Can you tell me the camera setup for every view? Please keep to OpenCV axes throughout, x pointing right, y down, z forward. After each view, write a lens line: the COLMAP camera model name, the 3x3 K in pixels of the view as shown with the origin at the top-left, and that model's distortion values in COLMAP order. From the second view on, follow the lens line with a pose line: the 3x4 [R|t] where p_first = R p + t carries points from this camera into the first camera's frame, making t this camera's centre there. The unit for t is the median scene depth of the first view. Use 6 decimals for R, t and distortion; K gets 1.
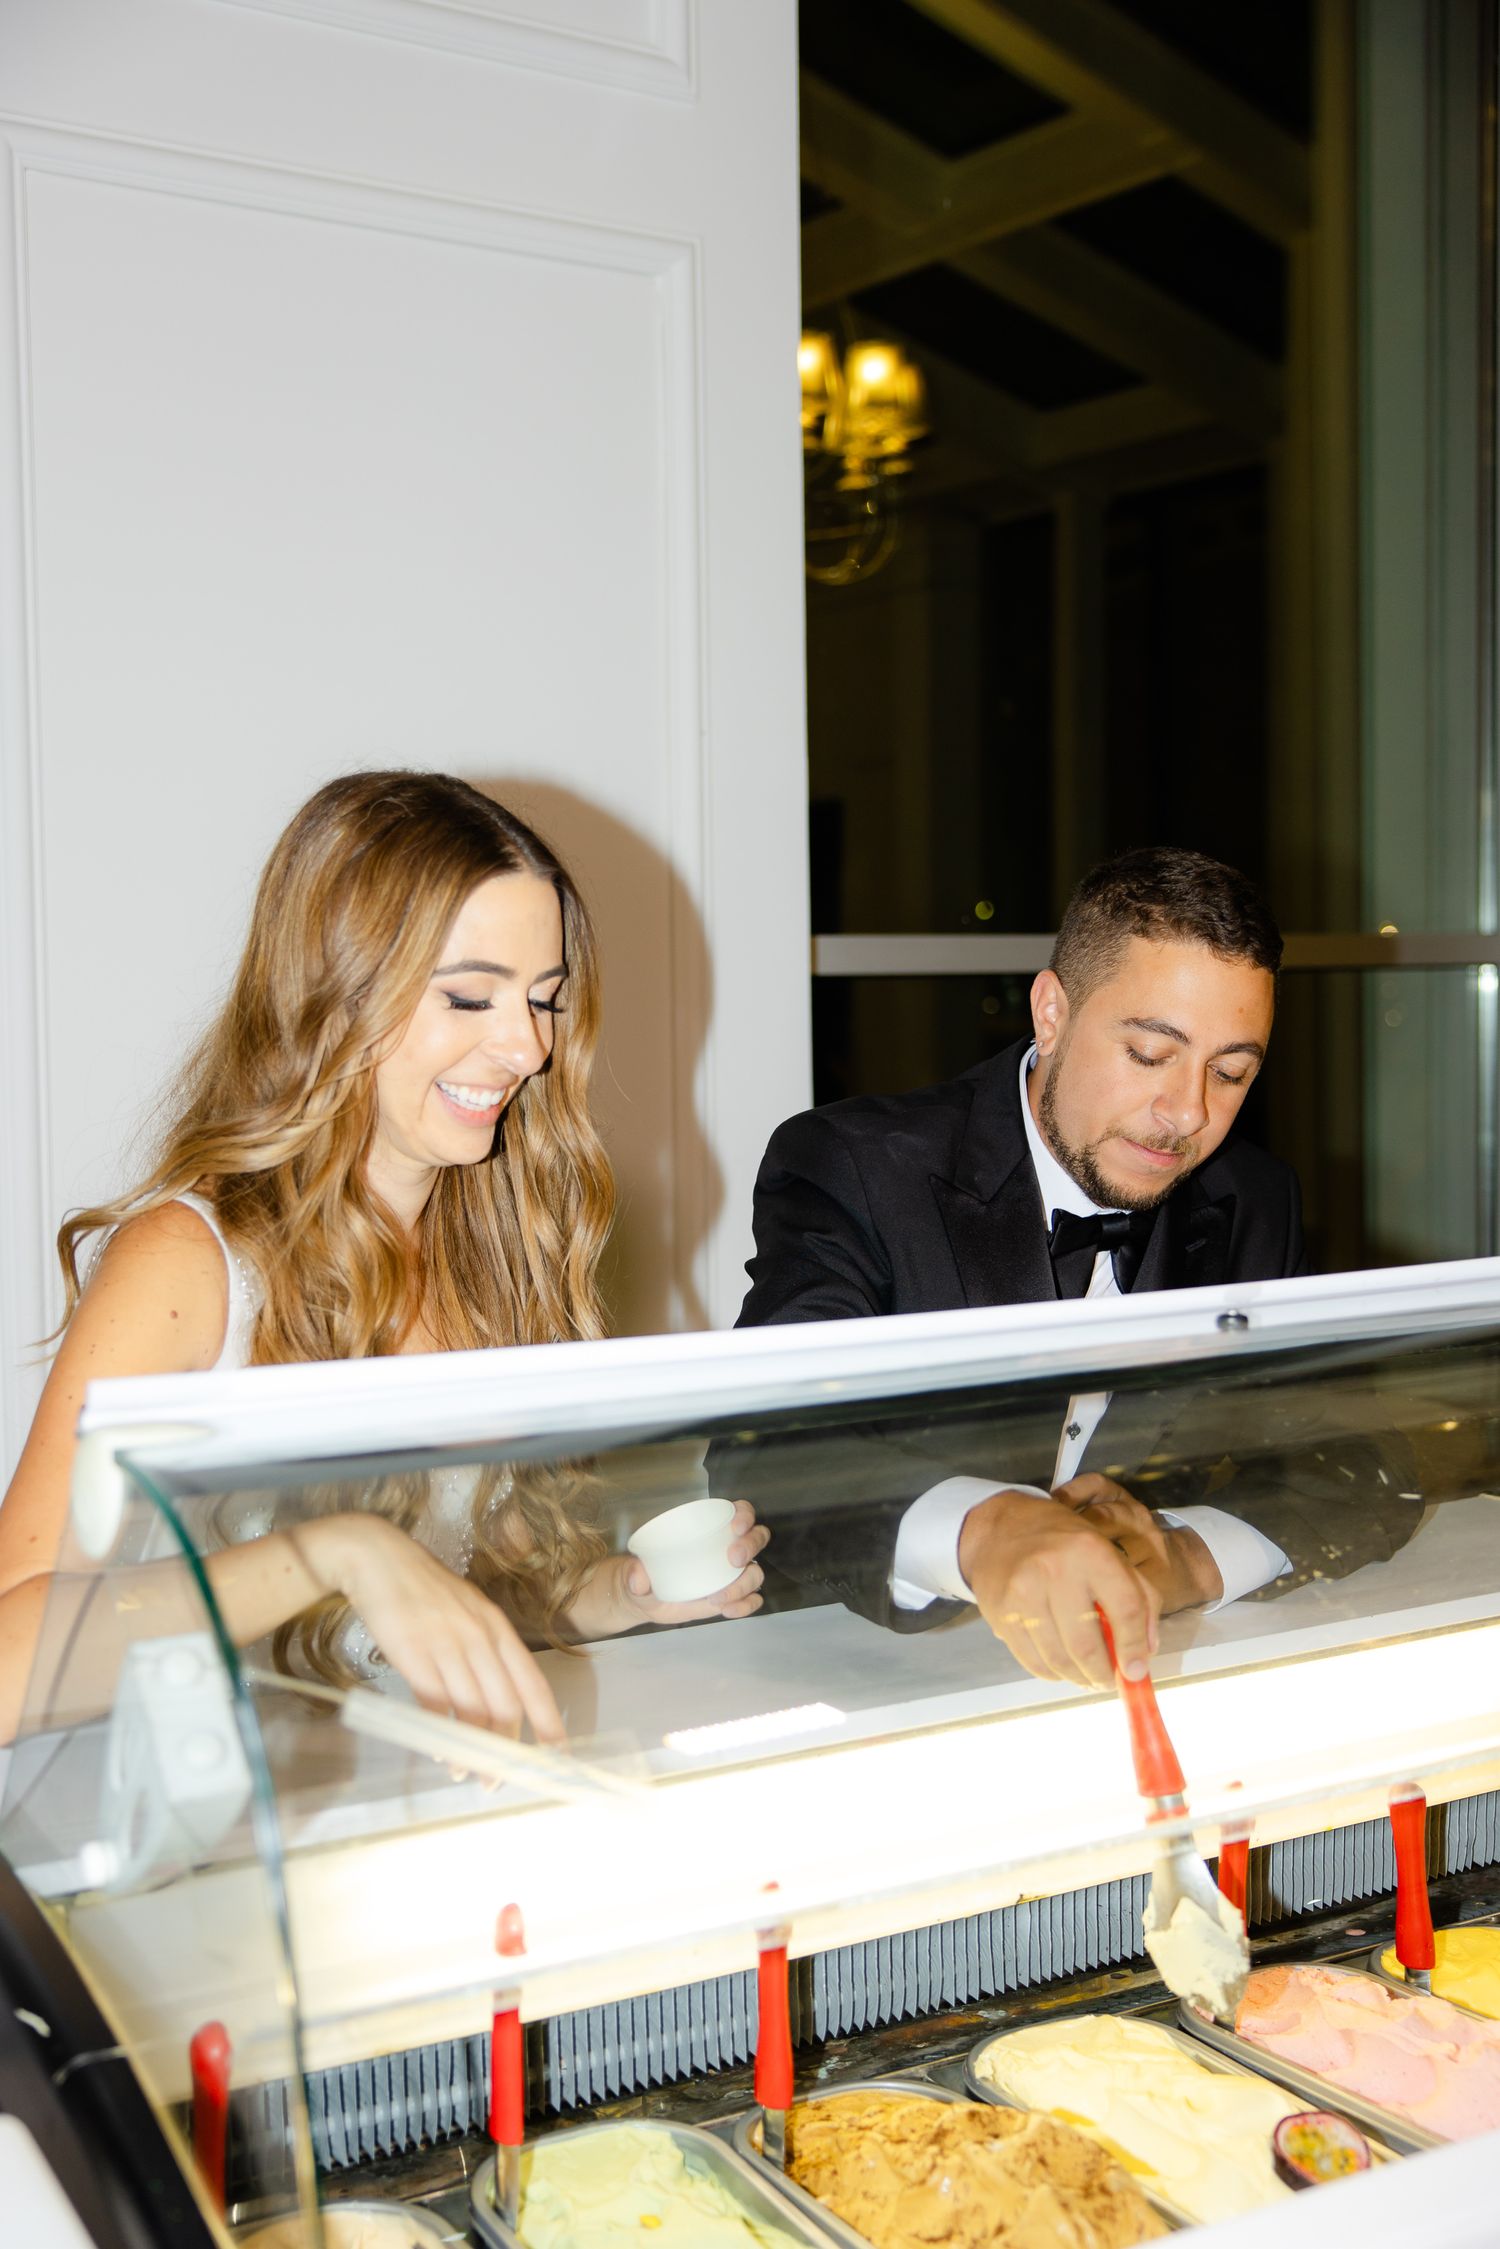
lens RADIAL K [[2441.2, 0, 739.9], [0, 2441.2, 1140.2], [0, 0, 1]] dist [0.005182, 0.000000]
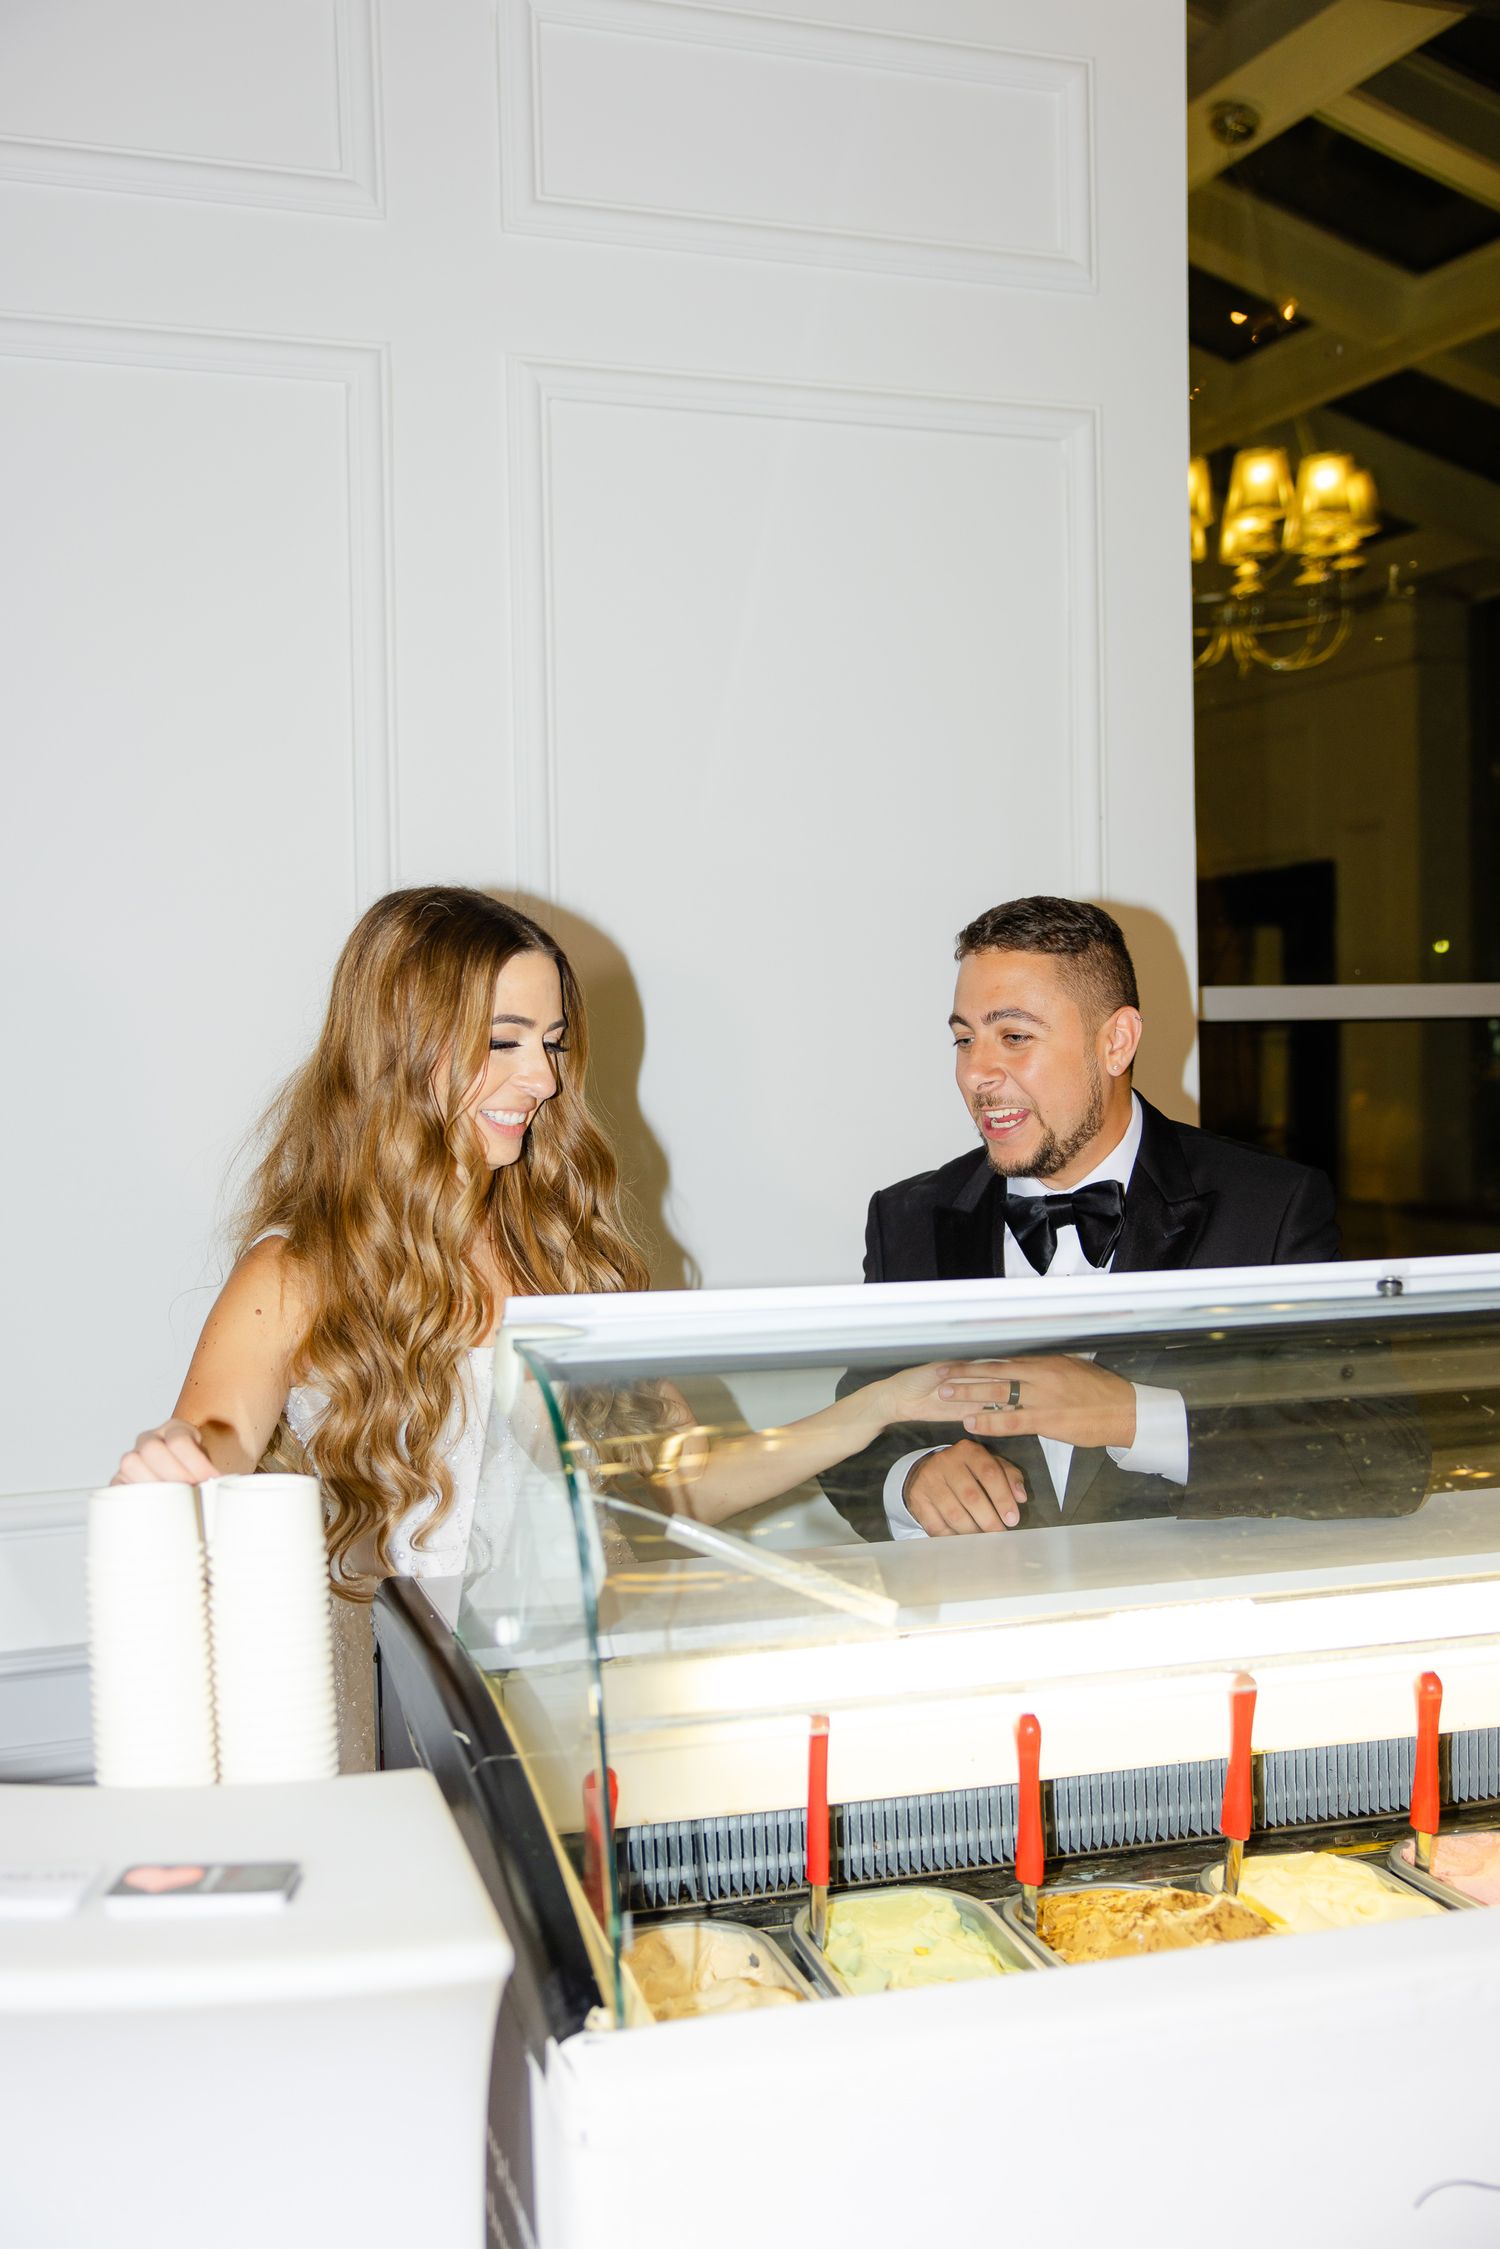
lens RADIAL K [[2238.1, 0, 747.9], [0, 2238.1, 1114.1], [0, 0, 1]] dist [0.011910, 0.000000]
pose [[0.974311, 0.002355, -0.225194, 0.118061], [-0.008730, 0.999589, -0.027318, 0.016917], [0.225037, 0.028582, 0.973931, -0.181374]]
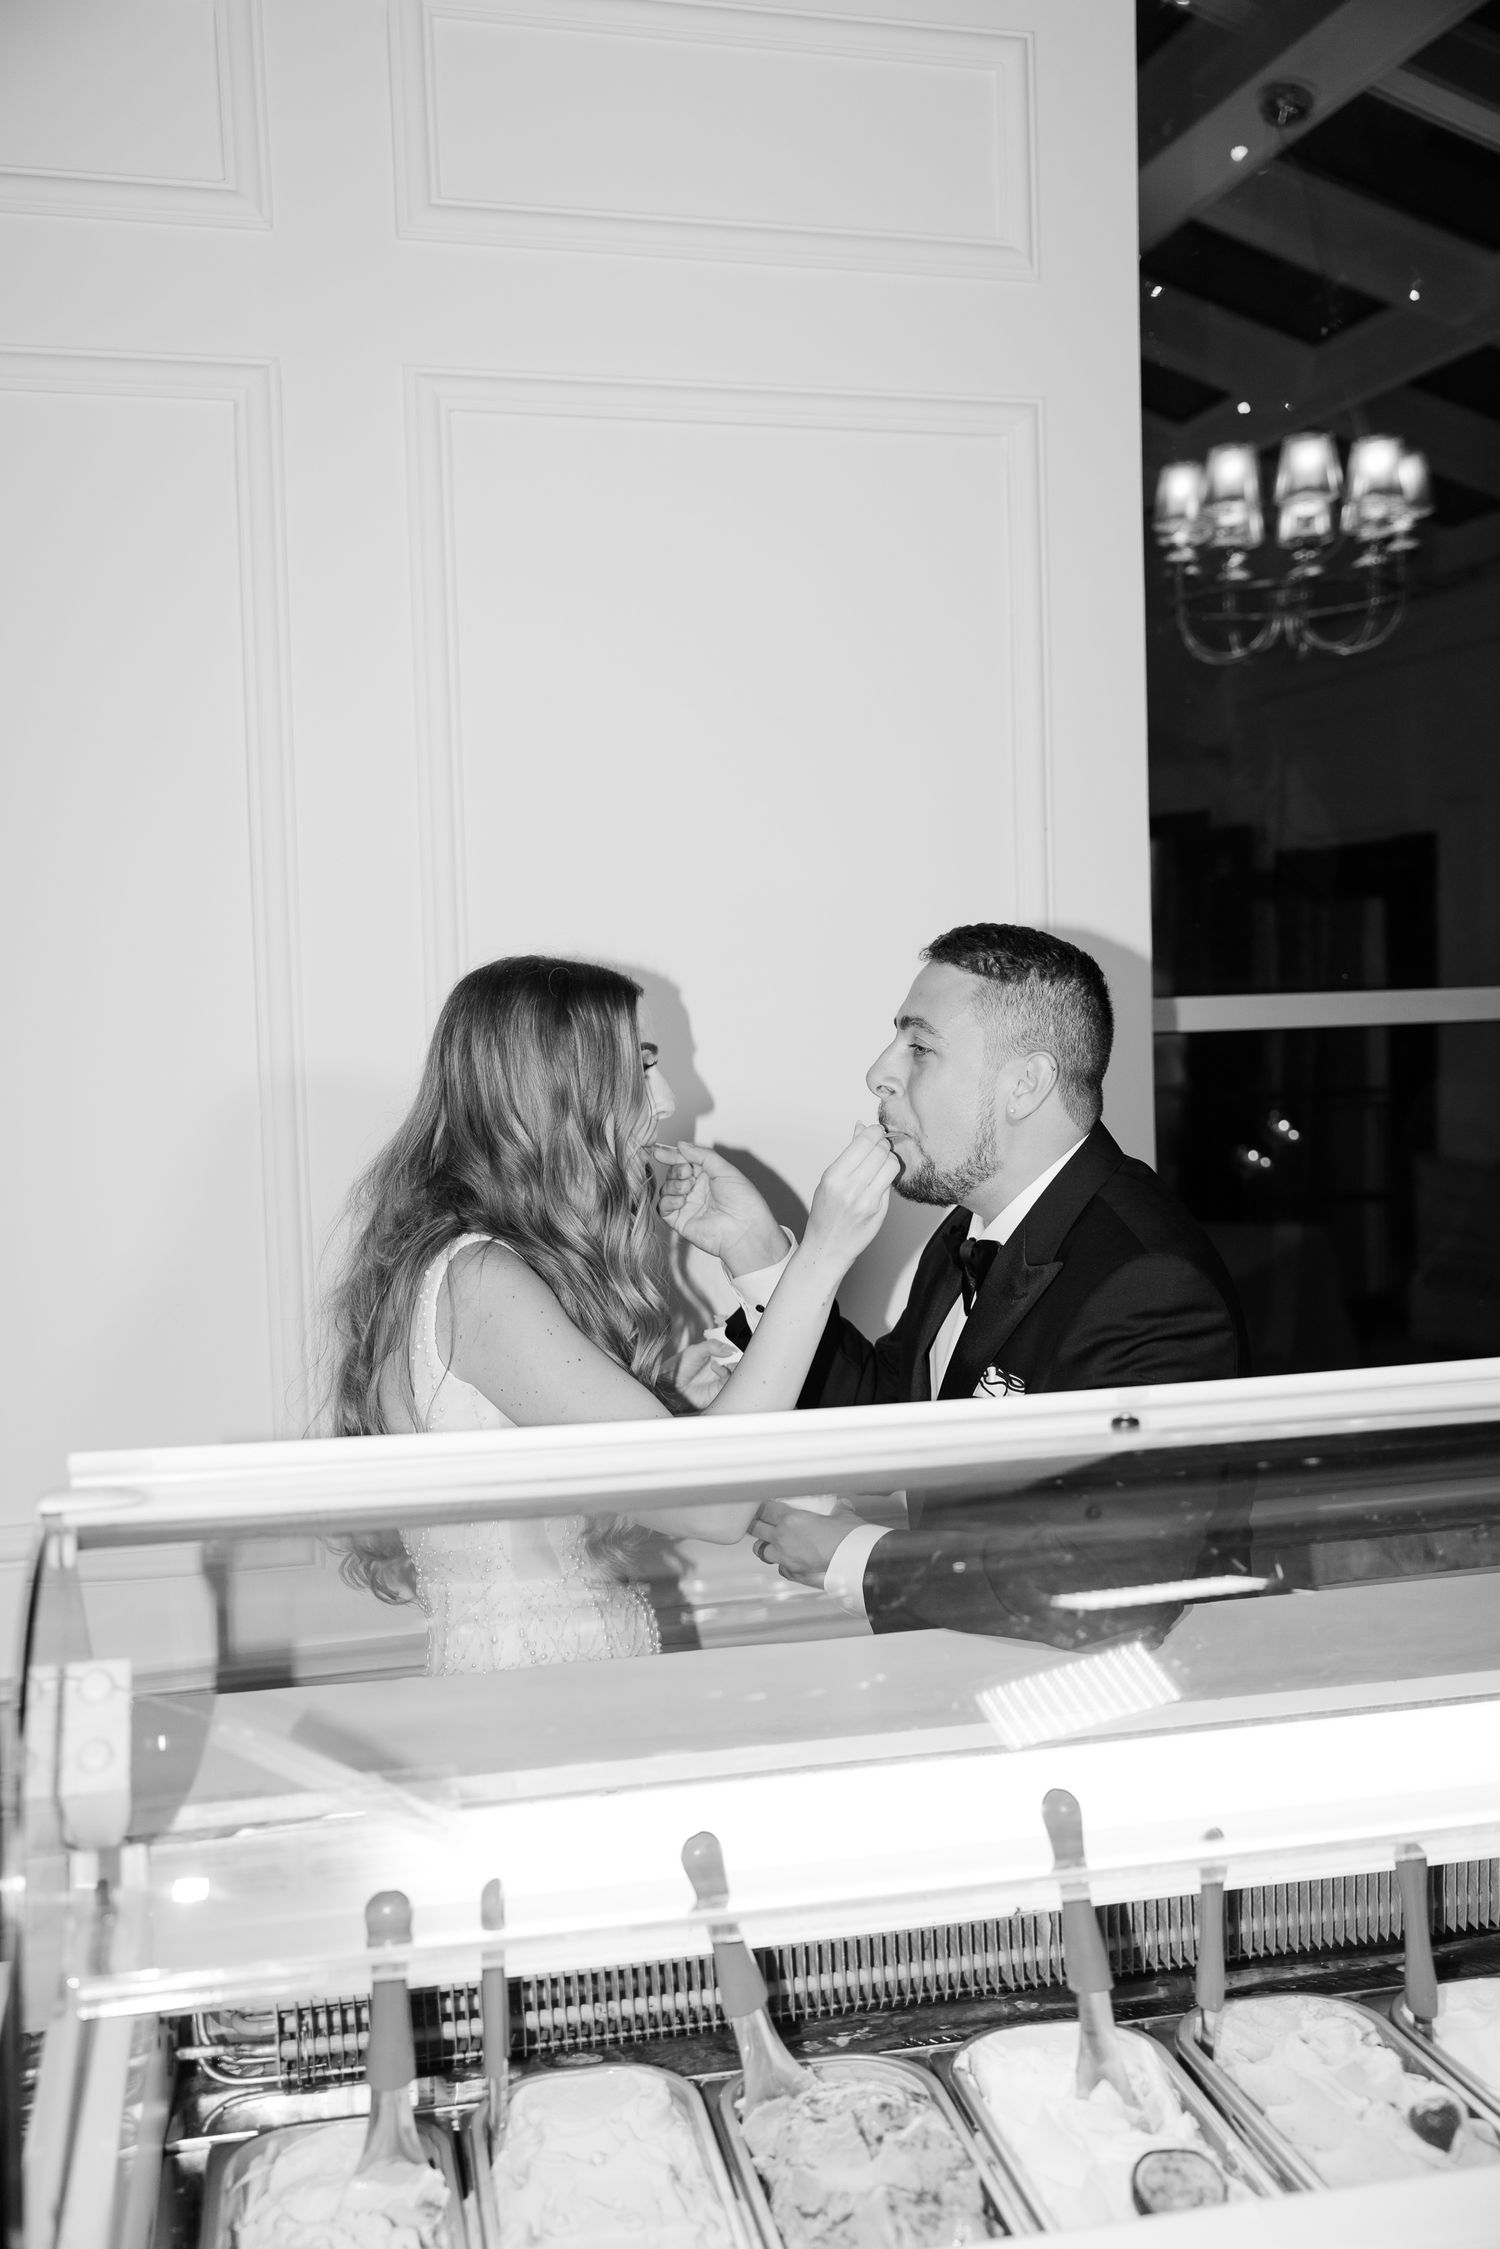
lens RADIAL K [[2065.7, 0, 747.2], [0, 2065.7, 1139.4], [0, 0, 1]] dist [0.006969, 0.000000]
pose [[0.953249, 0.006559, -0.302114, 0.272527], [-0.004188, 0.999955, 0.008496, -0.052085], [0.302156, -0.006833, 0.953234, 0.050962]]
